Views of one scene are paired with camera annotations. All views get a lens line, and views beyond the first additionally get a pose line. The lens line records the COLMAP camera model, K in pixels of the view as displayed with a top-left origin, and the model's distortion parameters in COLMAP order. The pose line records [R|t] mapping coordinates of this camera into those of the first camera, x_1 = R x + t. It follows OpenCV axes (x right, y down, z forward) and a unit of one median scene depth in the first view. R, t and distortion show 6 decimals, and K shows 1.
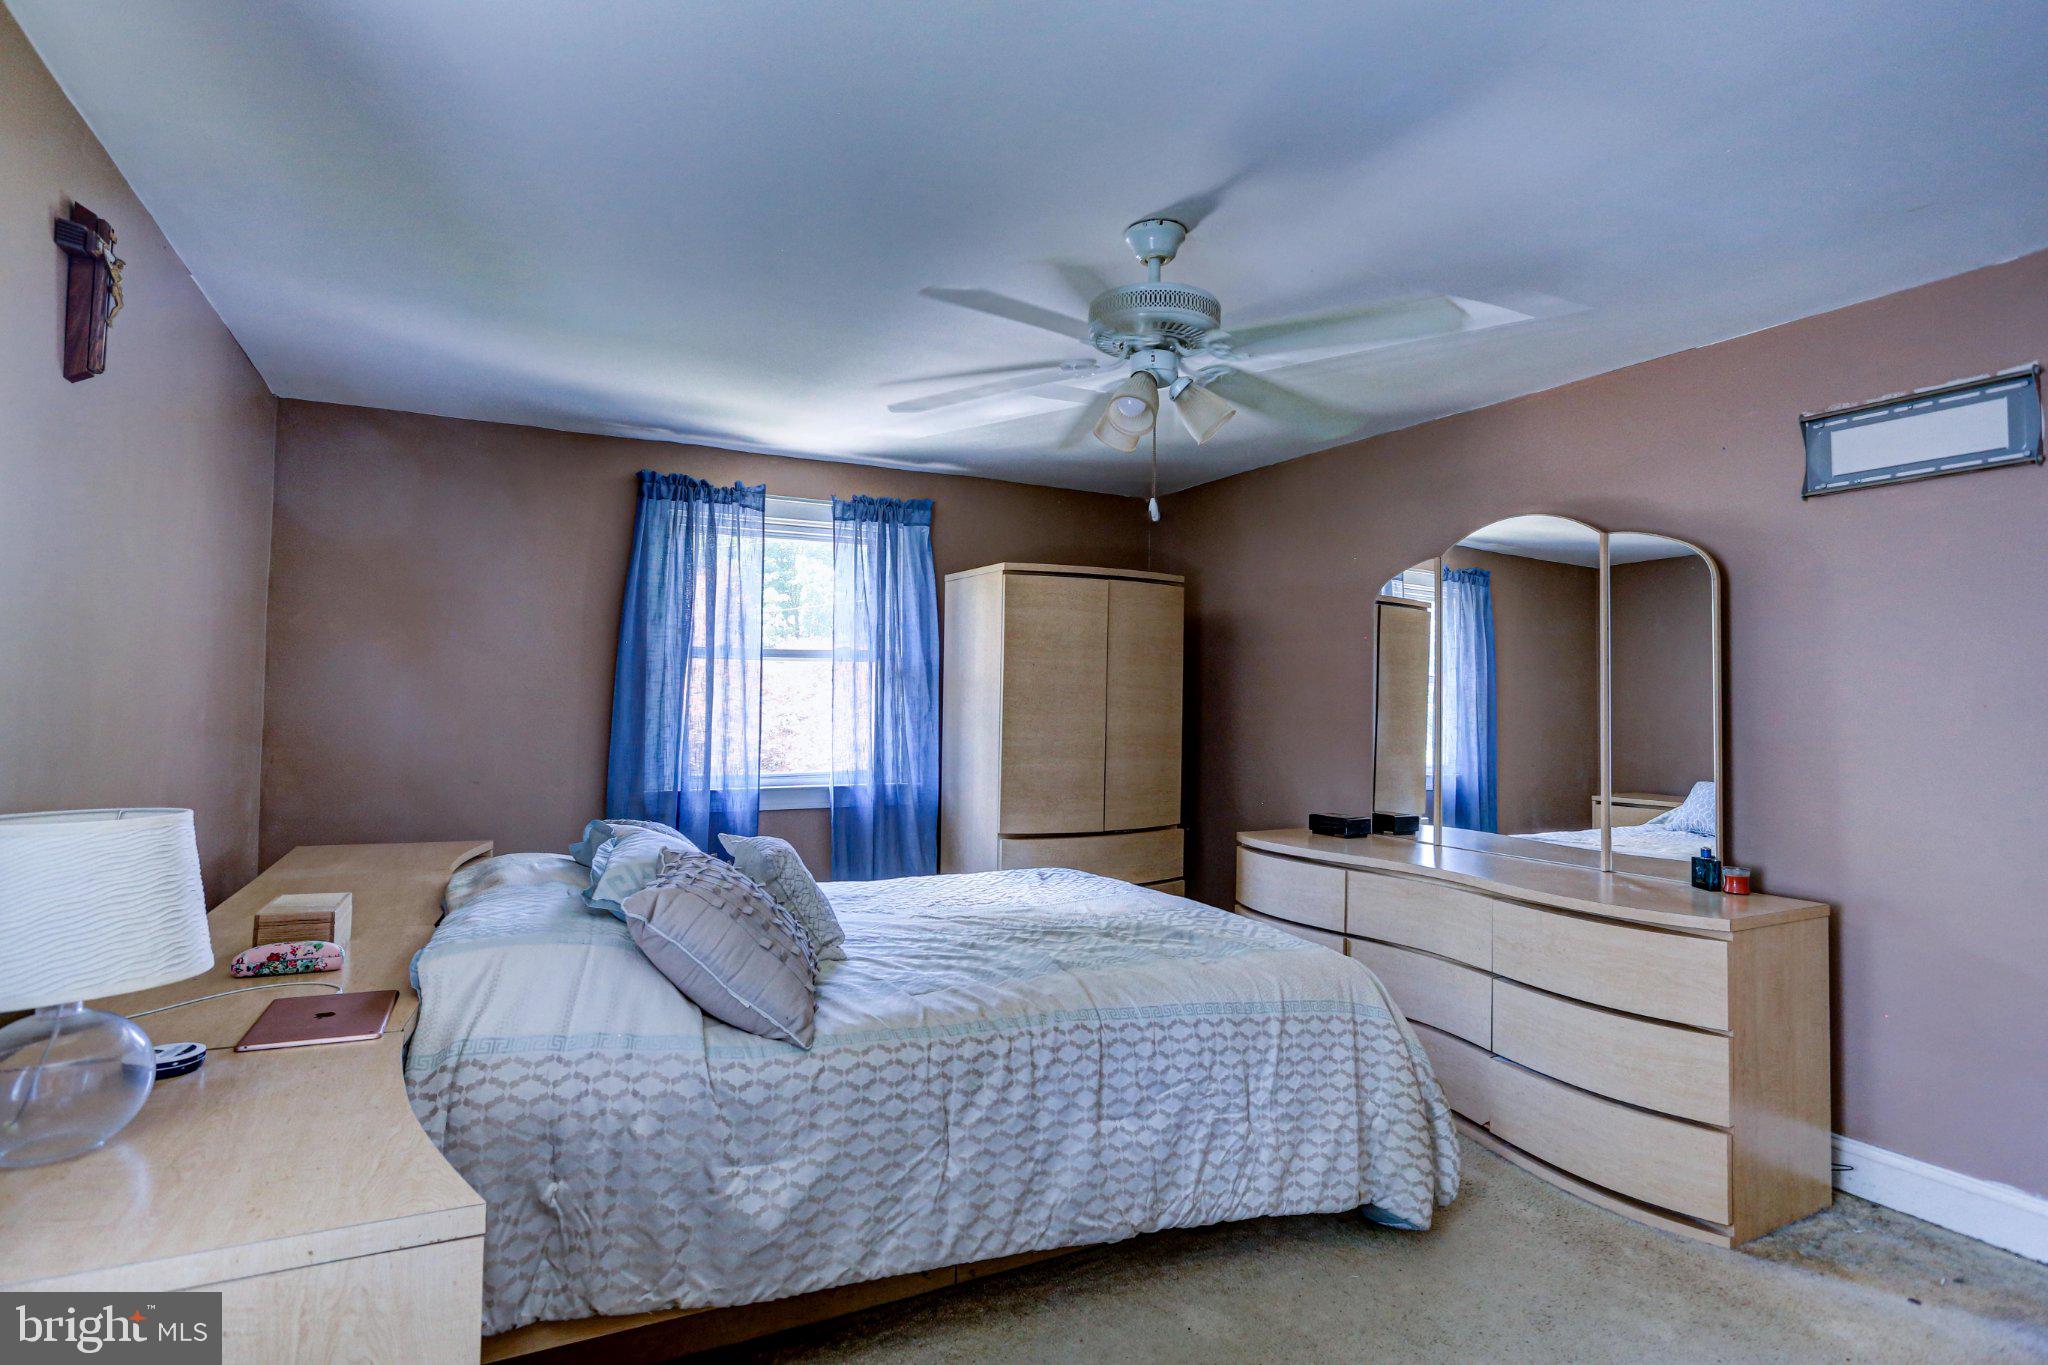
lens RADIAL K [[1014.1, 0, 1014.0], [0, 1014.1, 664.0], [0, 0, 1]] dist [-0.044899, 0.018786]
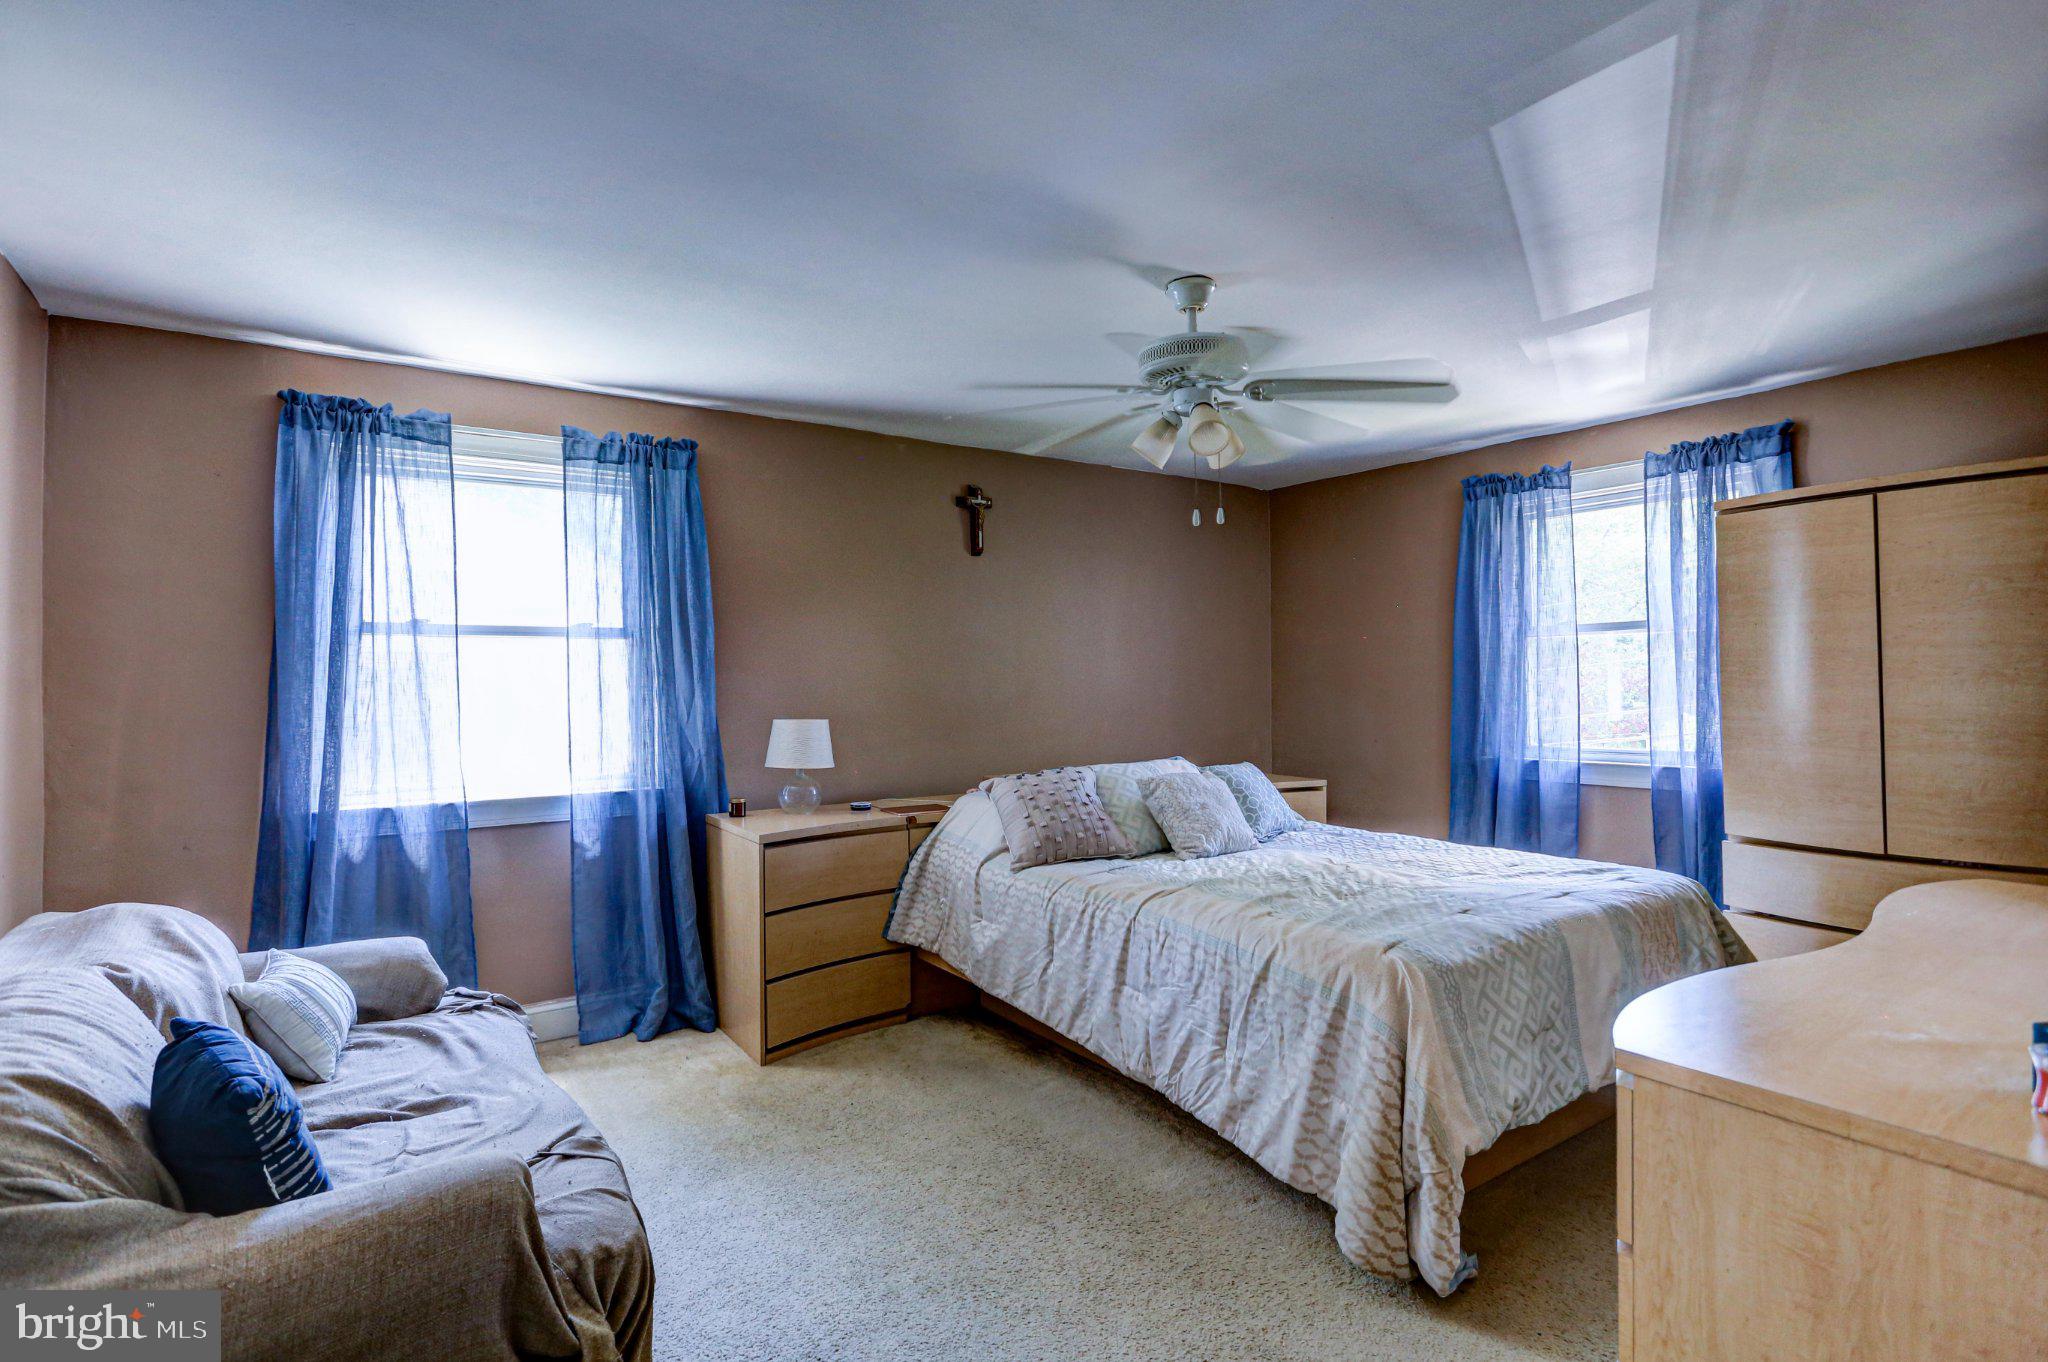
lens RADIAL K [[1014.1, 0, 1014.0], [0, 1014.1, 662.5], [0, 0, 1]] dist [-0.044899, 0.018786]
pose [[0.137704, -0.030906, -0.989991, 0.663423], [0.050795, 0.998418, -0.024104, 0.017862], [0.989170, -0.046968, 0.139056, 0.310962]]
